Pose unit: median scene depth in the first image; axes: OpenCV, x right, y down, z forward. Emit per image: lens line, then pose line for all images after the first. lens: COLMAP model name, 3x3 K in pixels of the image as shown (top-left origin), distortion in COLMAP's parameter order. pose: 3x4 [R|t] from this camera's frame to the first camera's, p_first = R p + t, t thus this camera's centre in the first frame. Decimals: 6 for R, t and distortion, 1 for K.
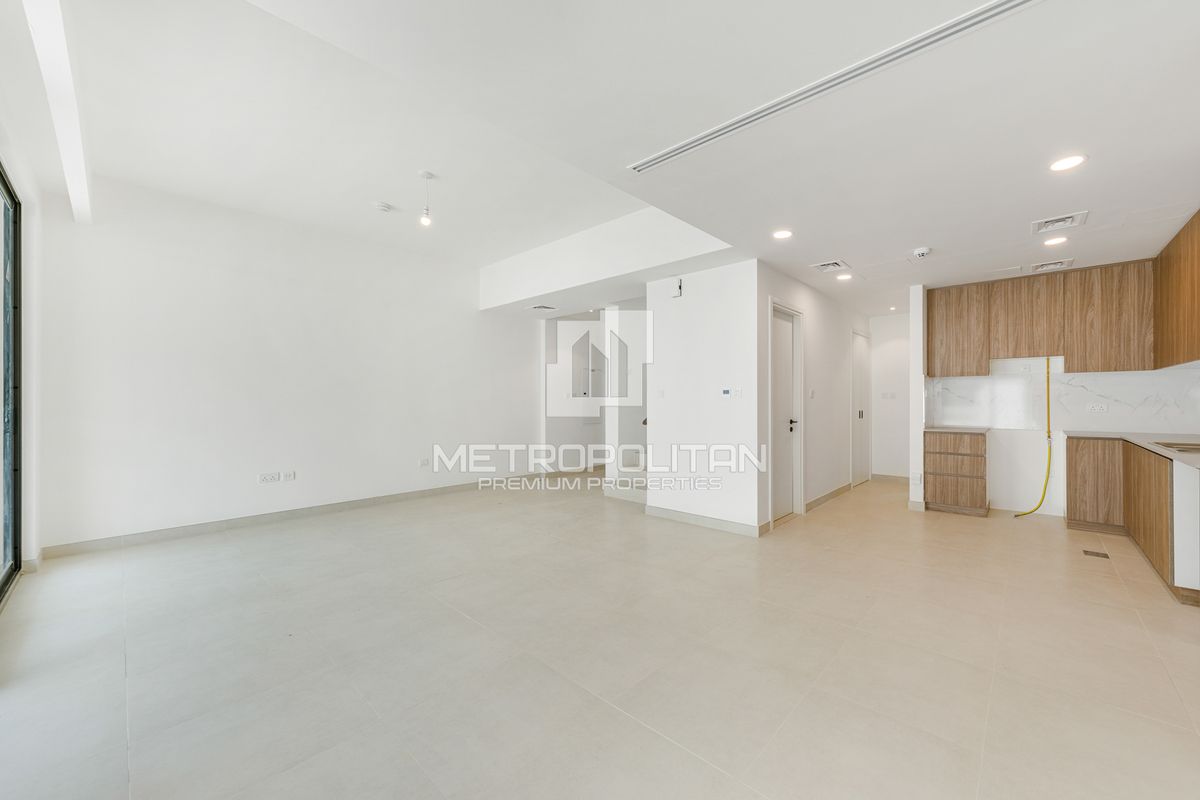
lens RADIAL K [[449.3, 0, 680.6], [0, 449.3, 399.8], [0, 0, 1]] dist [-0.001023, -0.000001]
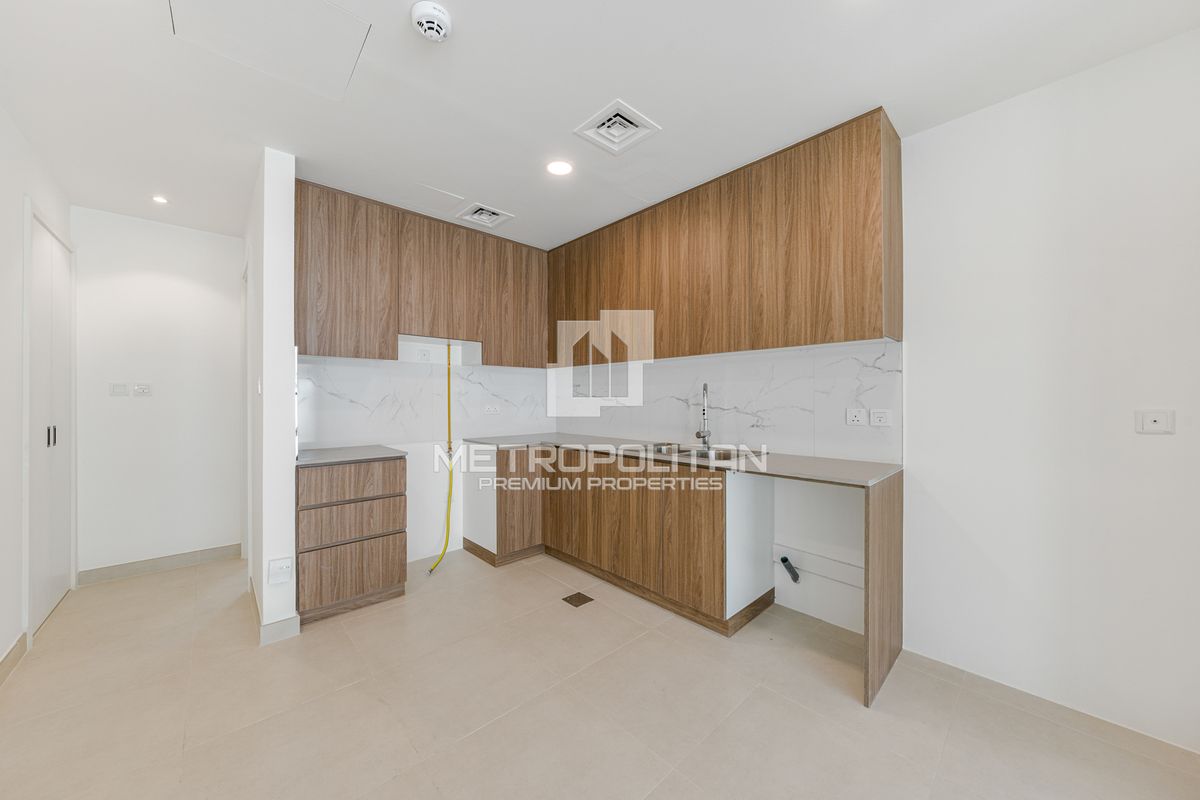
lens RADIAL K [[422.6, 0, 600.0], [0, 422.6, 400.0], [0, 0, 1]] dist [-0.007614, 0.000086]
pose [[0.161028, 0.001918, 0.986948, 0.162812], [-0.001998, 0.999997, -0.001617, 0.000940], [-0.986948, -0.001712, 0.161032, 0.642139]]
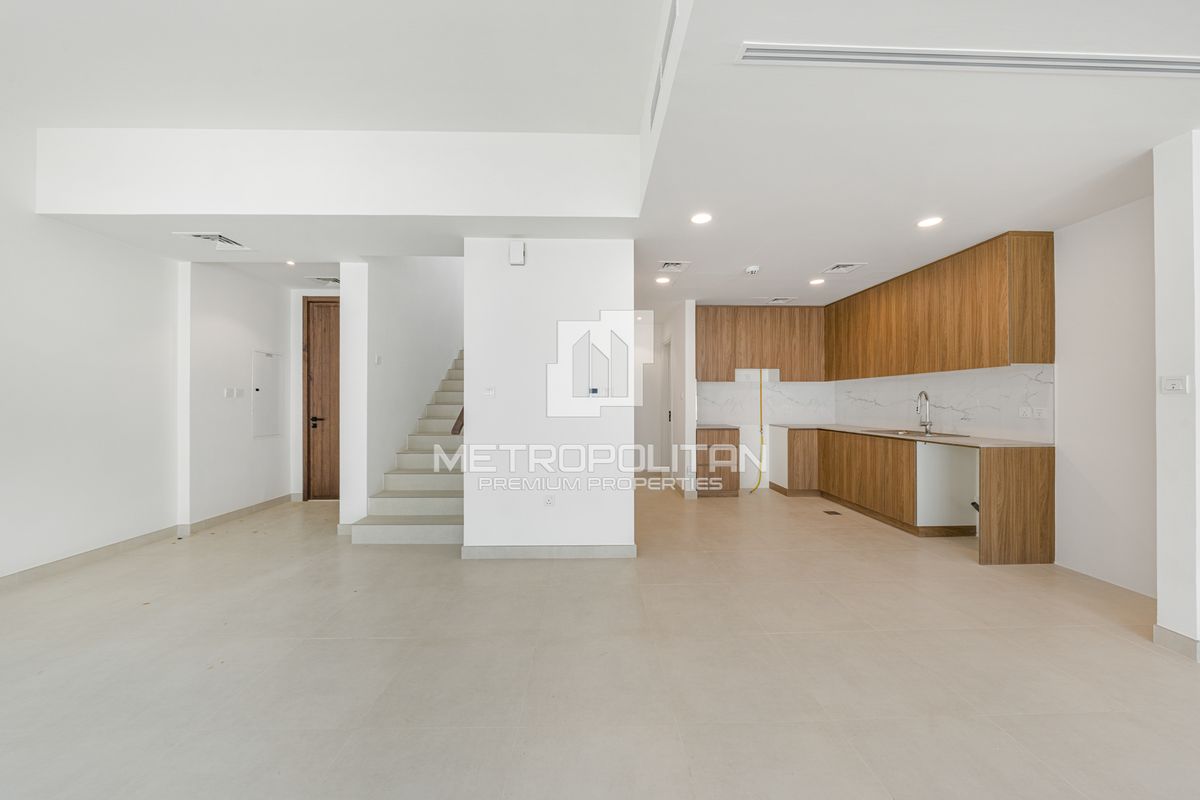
lens RADIAL K [[422.6, 0, 600.0], [0, 422.6, 400.0], [0, 0, 1]] dist [-0.007614, 0.000086]
pose [[0.769628, 0.005367, 0.638471, -0.347084], [-0.003665, 0.999985, -0.003988, 0.002515], [-0.638483, 0.000729, 0.769636, 0.346704]]
